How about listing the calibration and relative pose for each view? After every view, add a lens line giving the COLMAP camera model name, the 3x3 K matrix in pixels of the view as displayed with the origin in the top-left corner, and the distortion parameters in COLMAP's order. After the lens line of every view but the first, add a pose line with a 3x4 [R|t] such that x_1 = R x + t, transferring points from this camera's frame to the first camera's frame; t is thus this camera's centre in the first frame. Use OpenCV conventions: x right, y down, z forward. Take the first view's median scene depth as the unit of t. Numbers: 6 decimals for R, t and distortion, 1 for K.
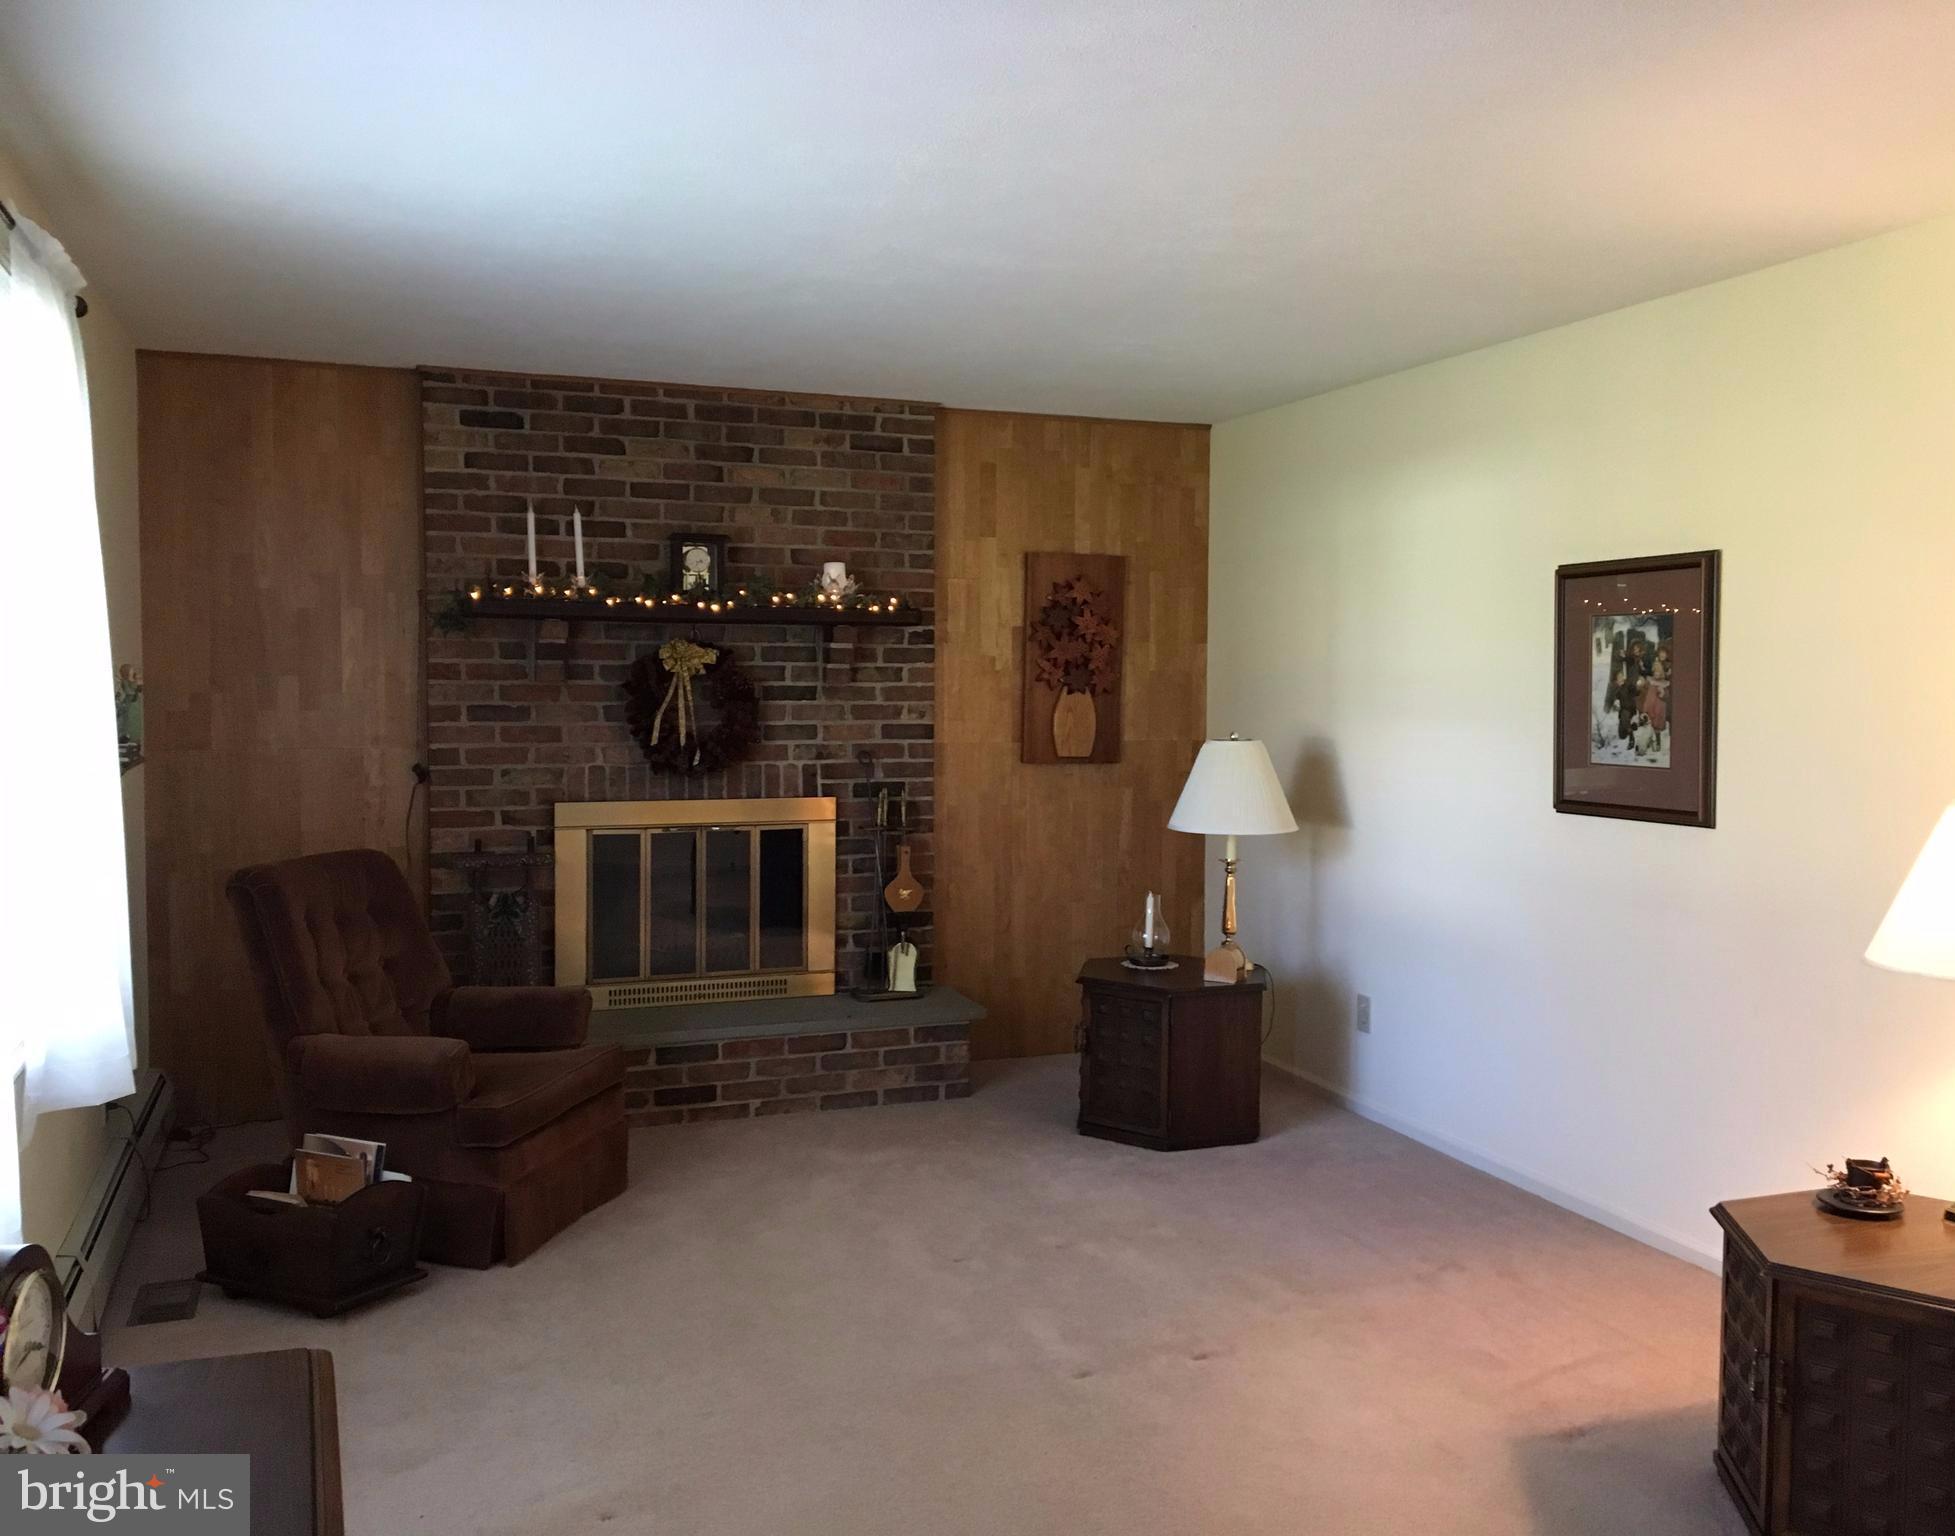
lens RADIAL K [[1726.5, 0, 978.5], [0, 1726.5, 767.7], [0, 0, 1]] dist [-0.009748, -0.002258]
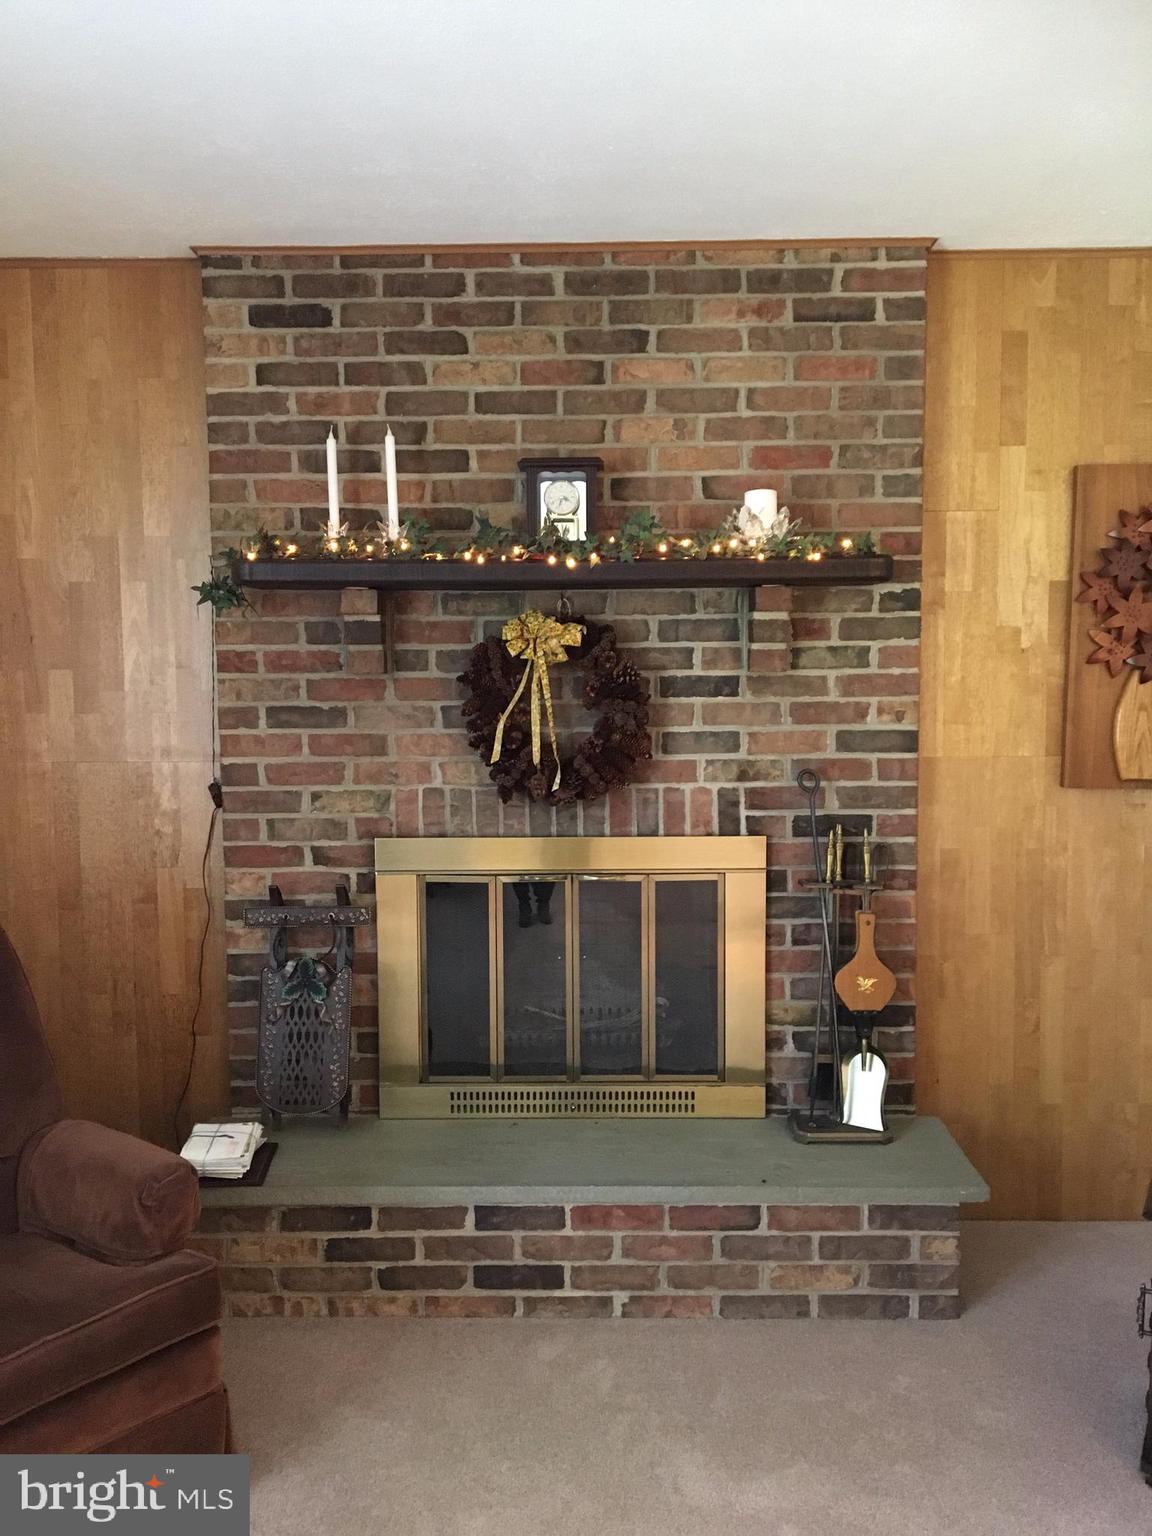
lens RADIAL K [[1295.1, 0, 568.7], [0, 1295.1, 773.3], [0, 0, 1]] dist [0.060973, -0.065341]
pose [[0.935670, 0.016416, -0.352495, 0.026980], [-0.004279, 0.999372, 0.035184, -0.027012], [0.352851, -0.031412, 0.935152, 0.504145]]
